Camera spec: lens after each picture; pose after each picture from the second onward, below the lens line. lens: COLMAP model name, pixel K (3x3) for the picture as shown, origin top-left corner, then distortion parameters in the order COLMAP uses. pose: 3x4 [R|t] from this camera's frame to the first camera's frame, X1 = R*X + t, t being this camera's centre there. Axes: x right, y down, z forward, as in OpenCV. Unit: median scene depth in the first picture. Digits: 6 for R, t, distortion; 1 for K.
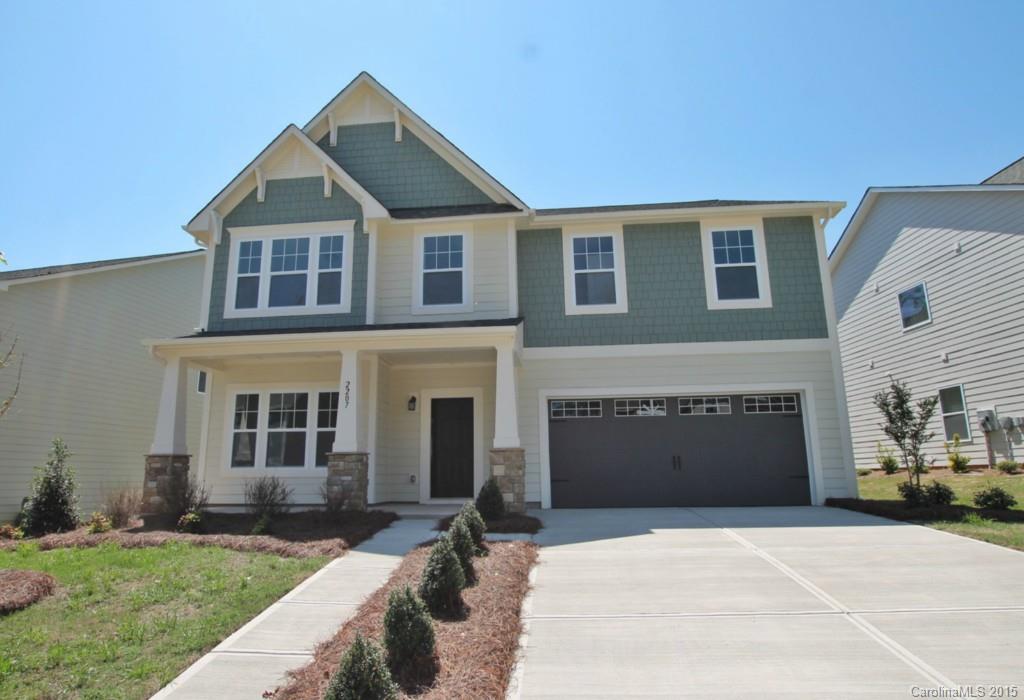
lens RADIAL K [[474.7, 0, 512.0], [0, 474.7, 350.0], [0, 0, 1]] dist [-0.010340, -0.000043]
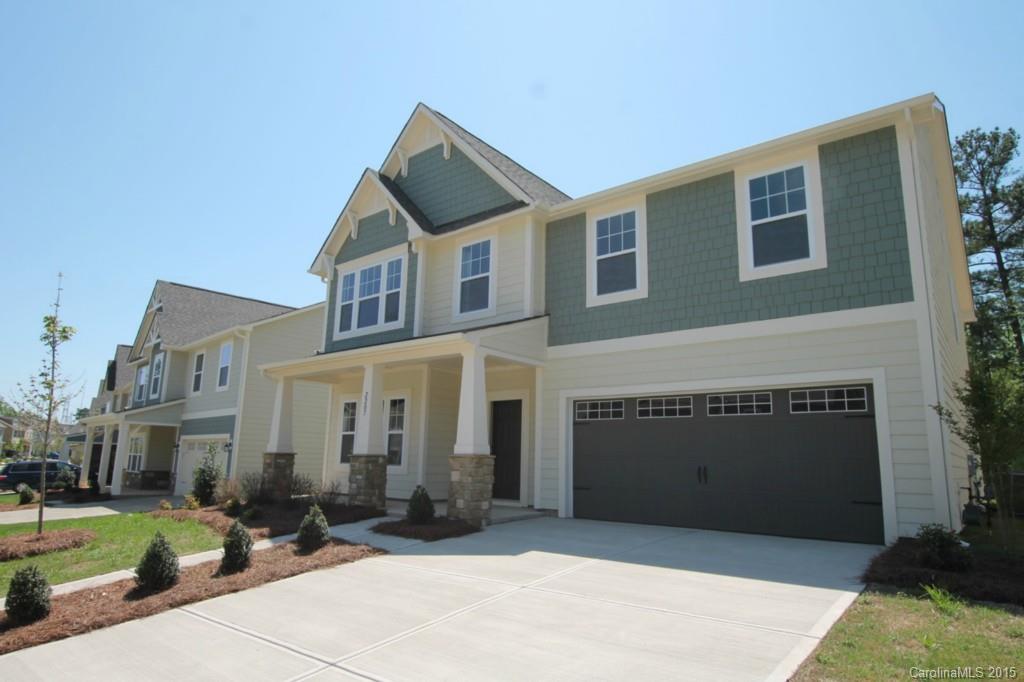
lens RADIAL K [[490.8, 0, 513.3], [0, 490.8, 346.9], [0, 0, 1]] dist [-0.000251, -0.000108]
pose [[0.884994, -0.078172, -0.458994, 0.414573], [0.082628, 0.996526, -0.010404, 0.000029], [0.458213, -0.028718, 0.888379, 0.093818]]
